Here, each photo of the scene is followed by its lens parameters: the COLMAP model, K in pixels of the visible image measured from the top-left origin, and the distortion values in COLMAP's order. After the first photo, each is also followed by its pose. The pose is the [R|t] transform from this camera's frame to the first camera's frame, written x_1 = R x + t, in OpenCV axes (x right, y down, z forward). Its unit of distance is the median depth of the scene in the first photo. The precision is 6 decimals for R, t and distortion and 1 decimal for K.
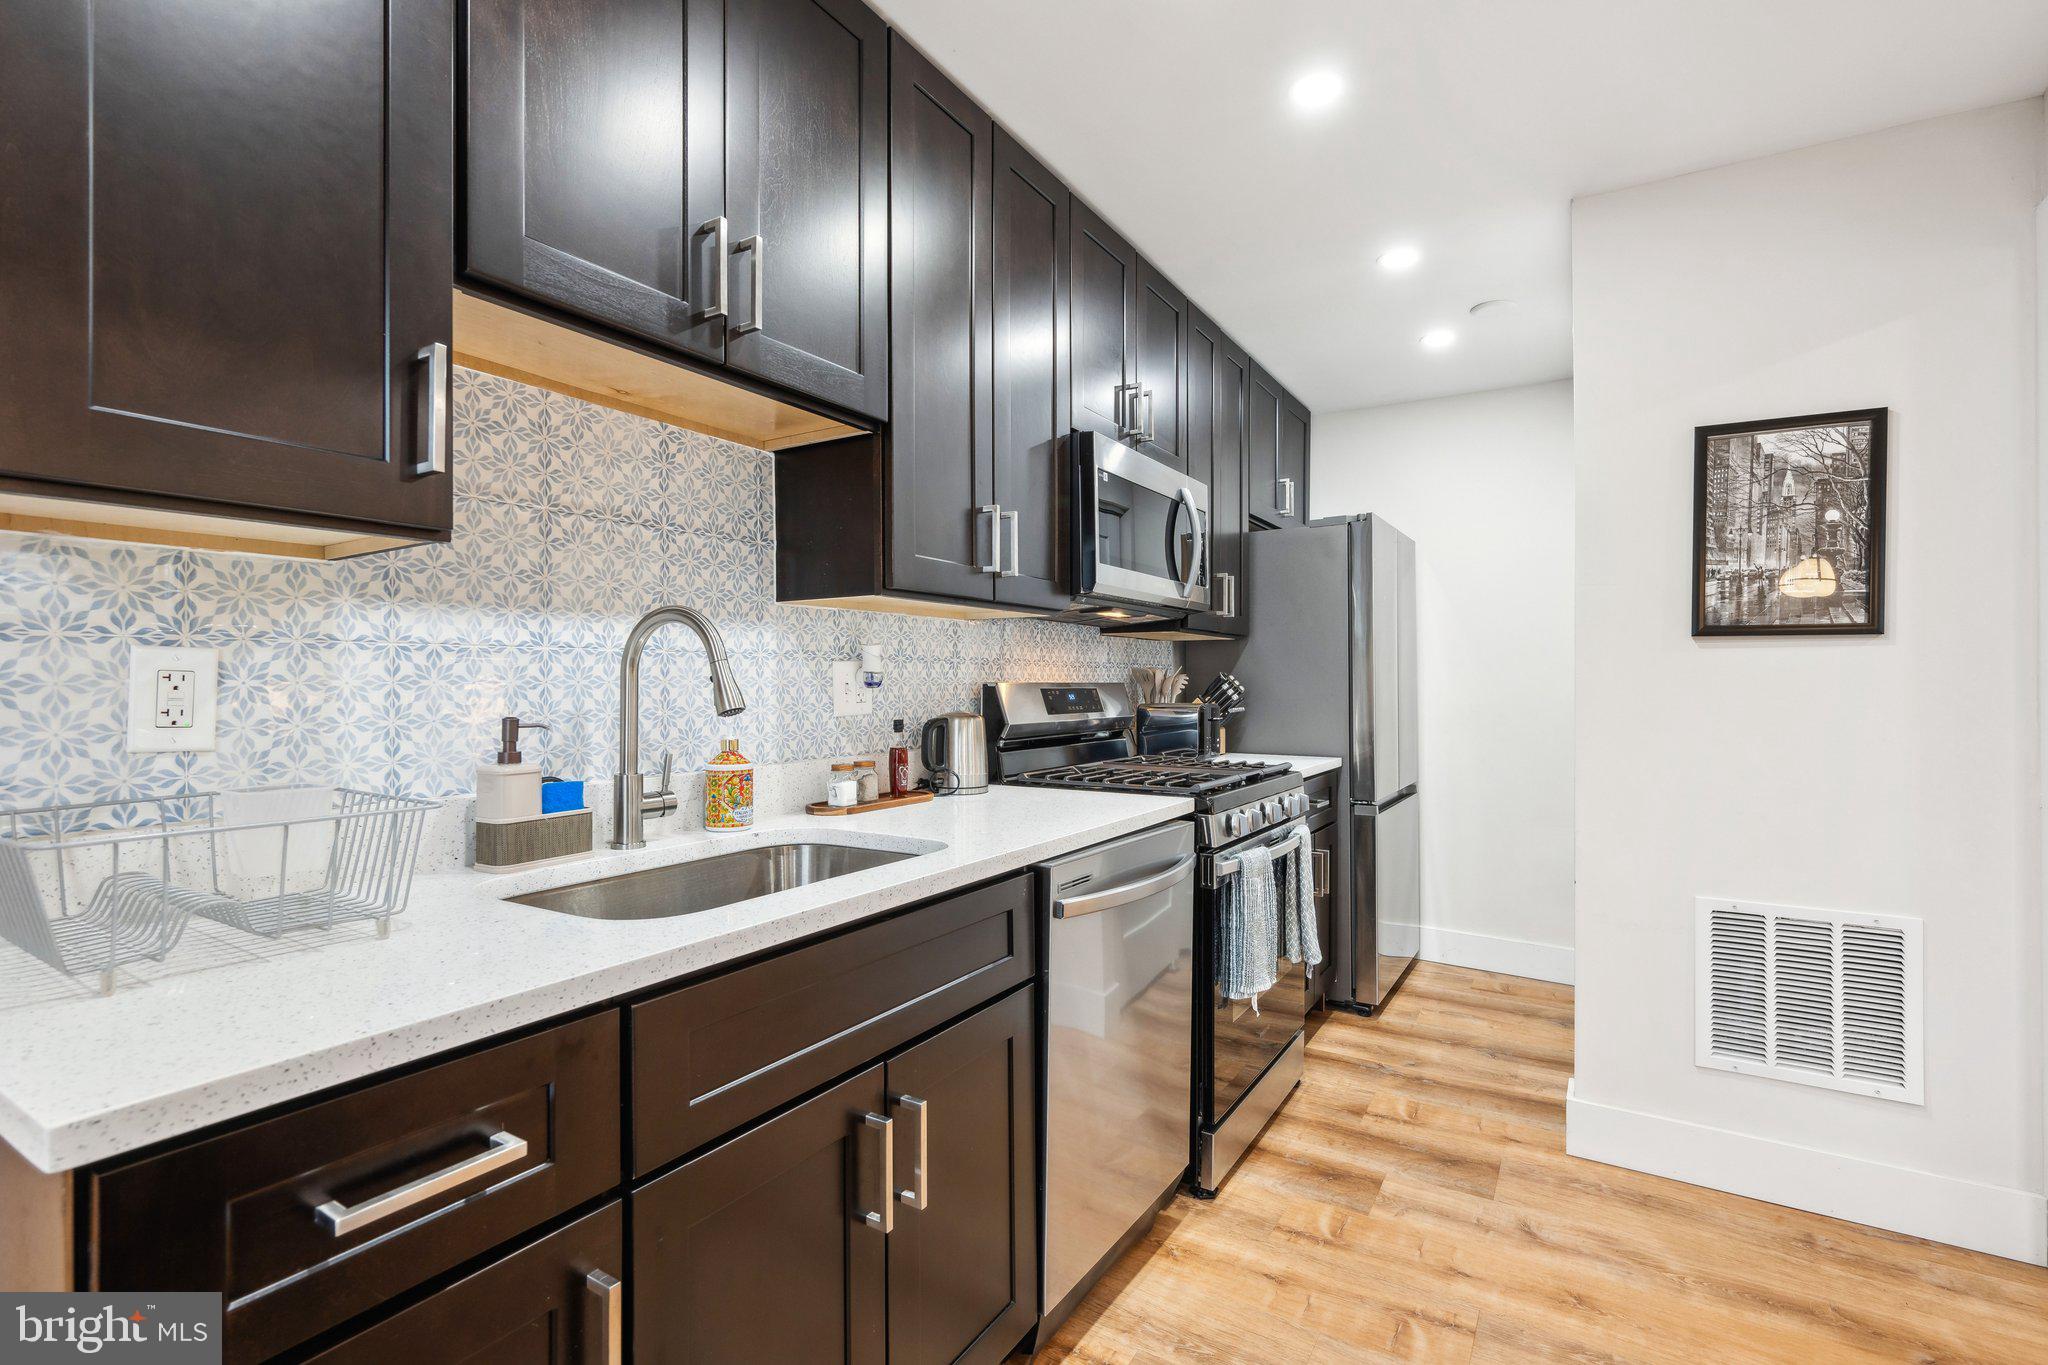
lens RADIAL K [[935.3, 0, 1012.2], [0, 935.3, 683.0], [0, 0, 1]] dist [-0.001805, -0.000188]
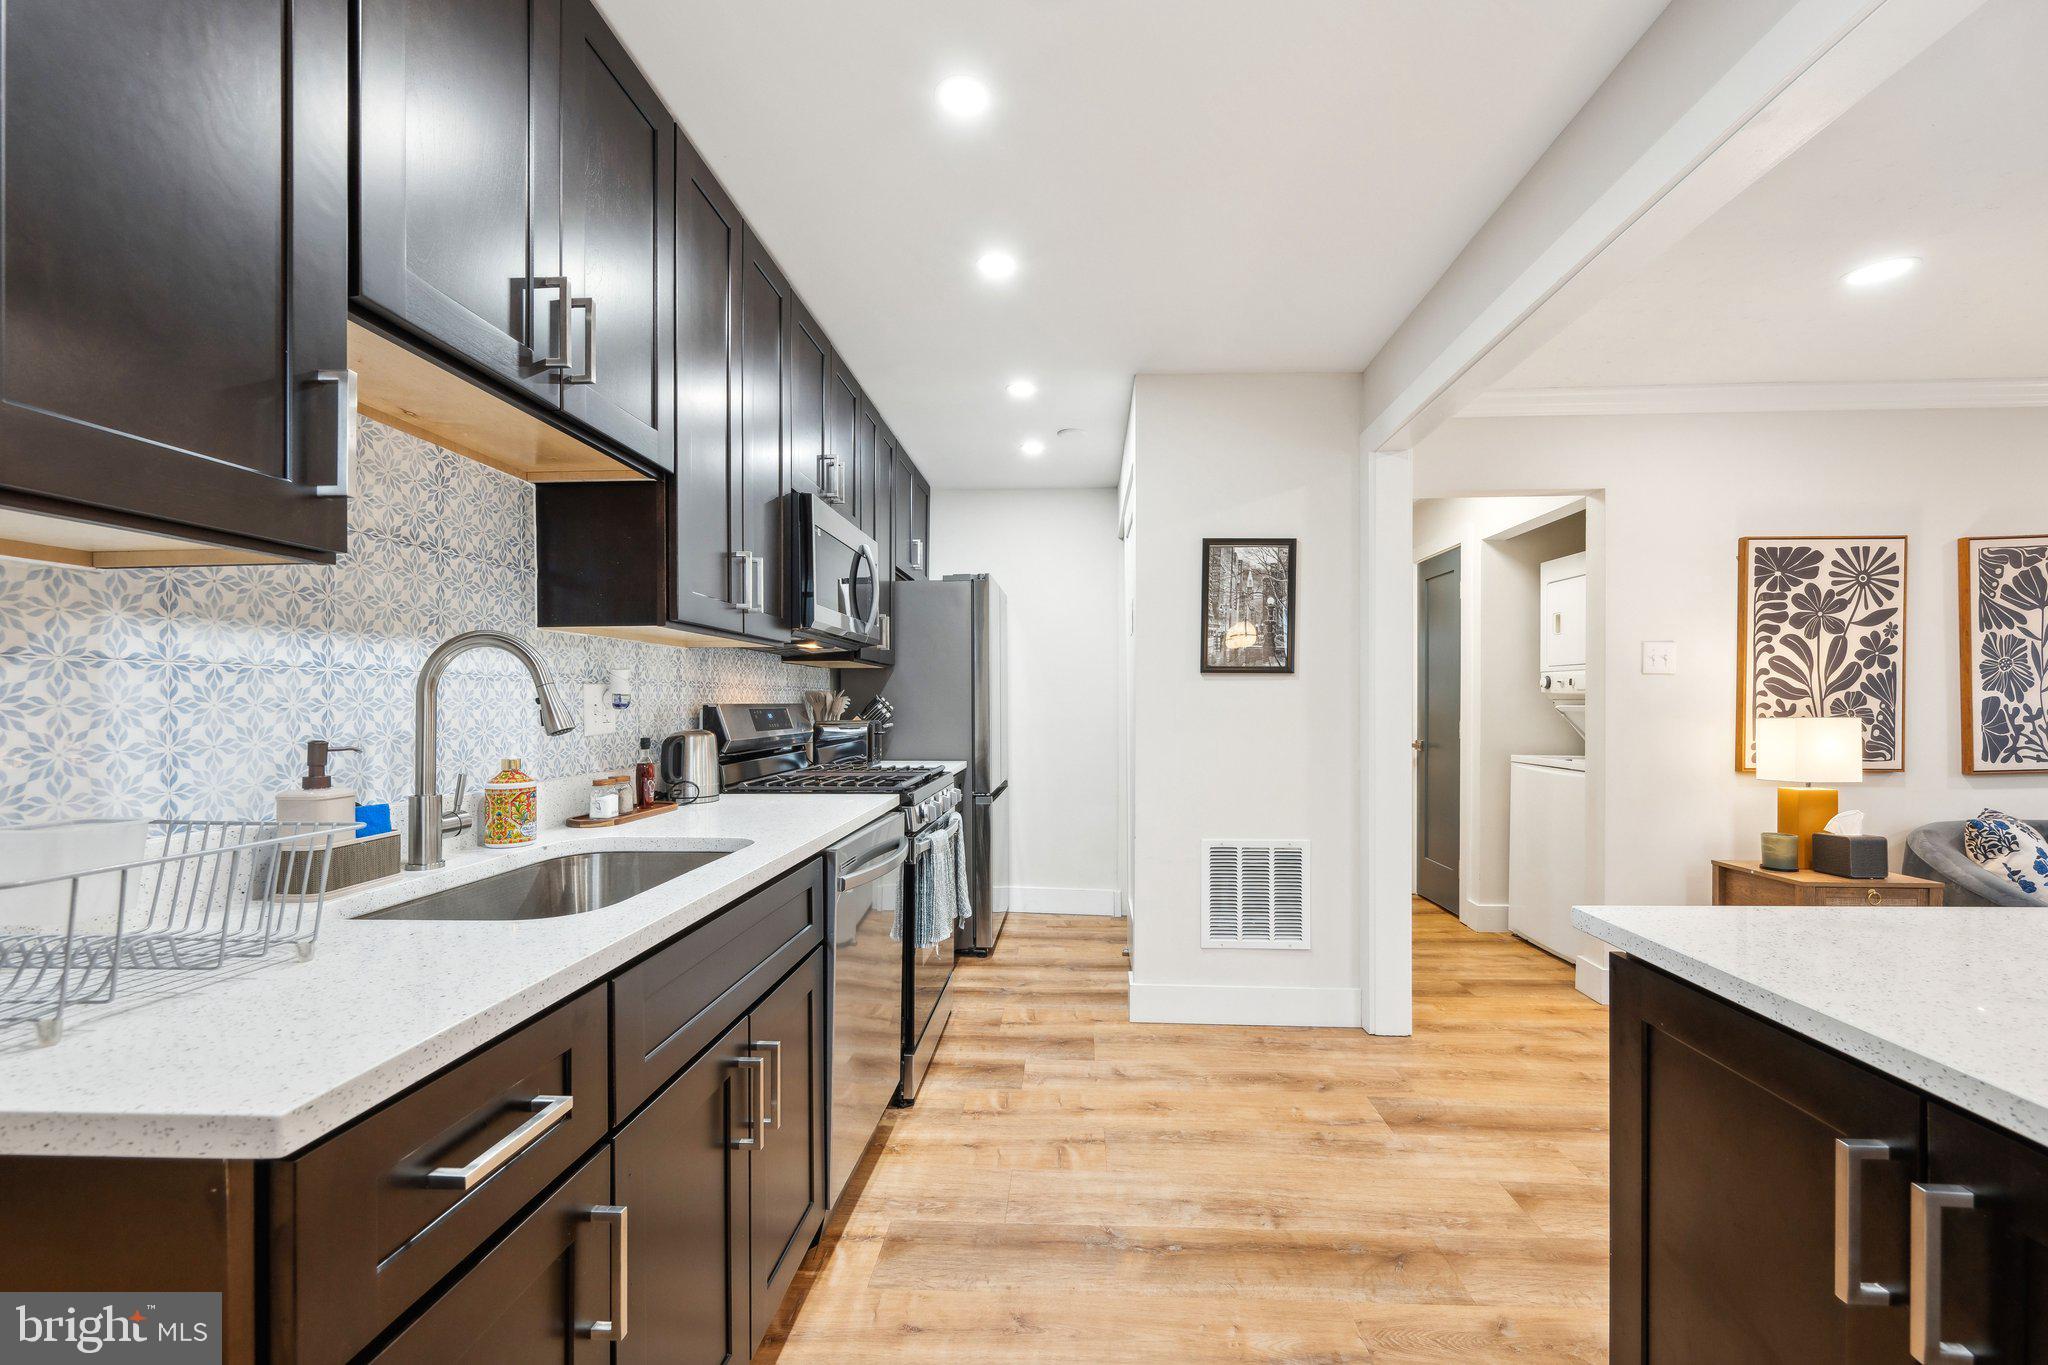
lens RADIAL K [[822.5, 0, 1034.5], [0, 822.5, 710.9], [0, 0, 1]] dist [-0.015762, 0.004220]
pose [[0.873390, -0.007040, 0.486970, -0.219361], [0.002605, 0.999949, 0.009784, -0.000422], [-0.487014, -0.007277, 0.873364, -0.072840]]
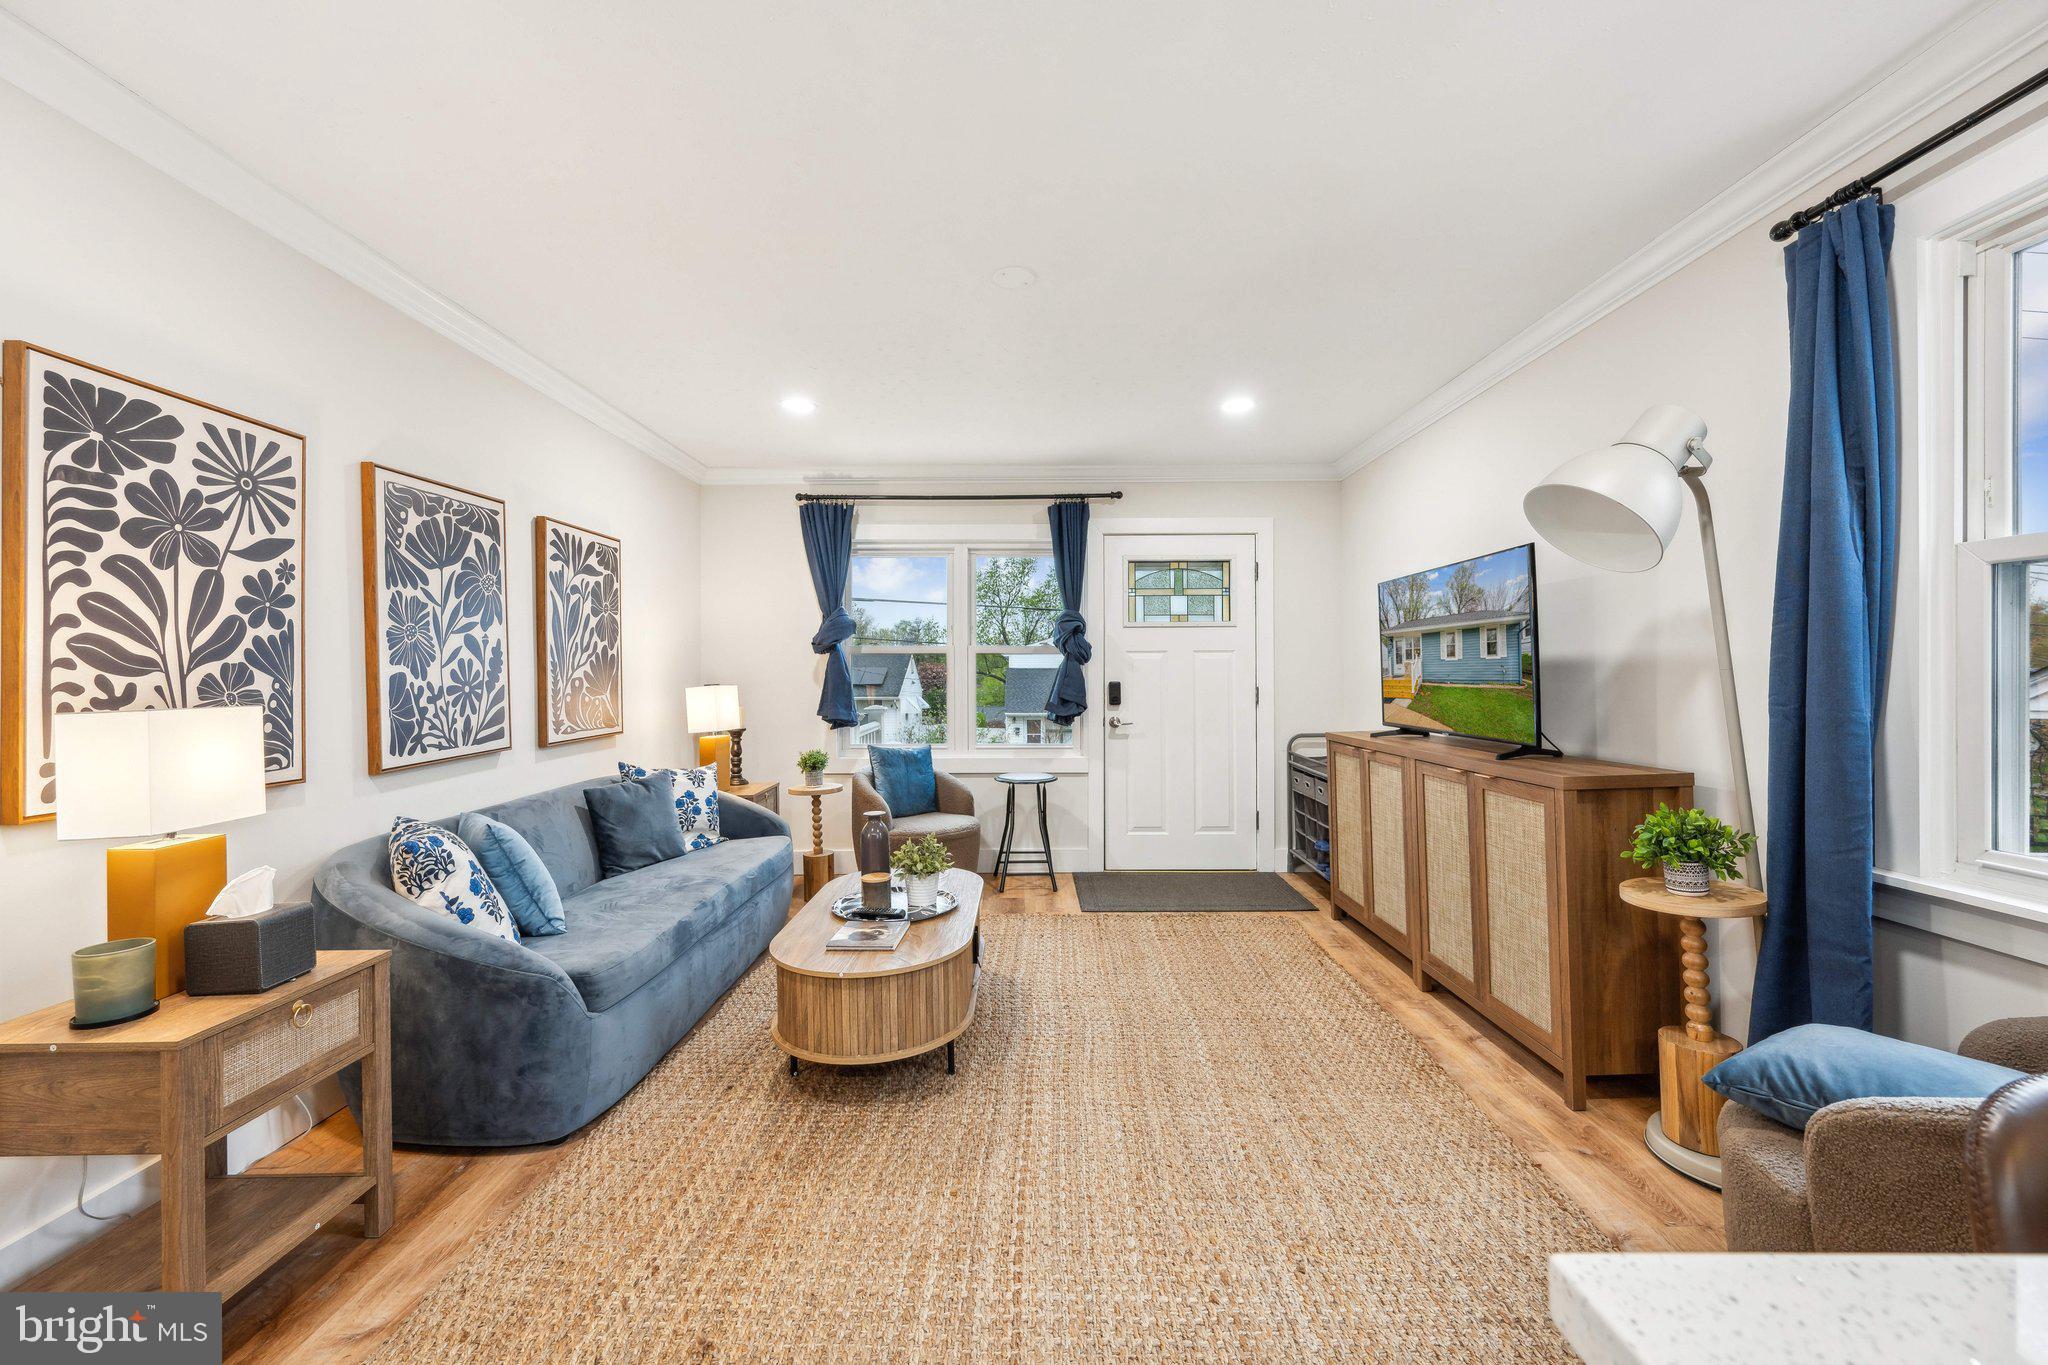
lens RADIAL K [[809.8, 0, 1023.8], [0, 809.8, 674.1], [0, 0, 1]] dist [0.000098, 0.000265]
pose [[-0.533720, 0.005004, 0.845646, 0.681645], [0.006448, 0.999978, -0.001848, 0.002907], [-0.845637, 0.004466, -0.533740, 0.276027]]
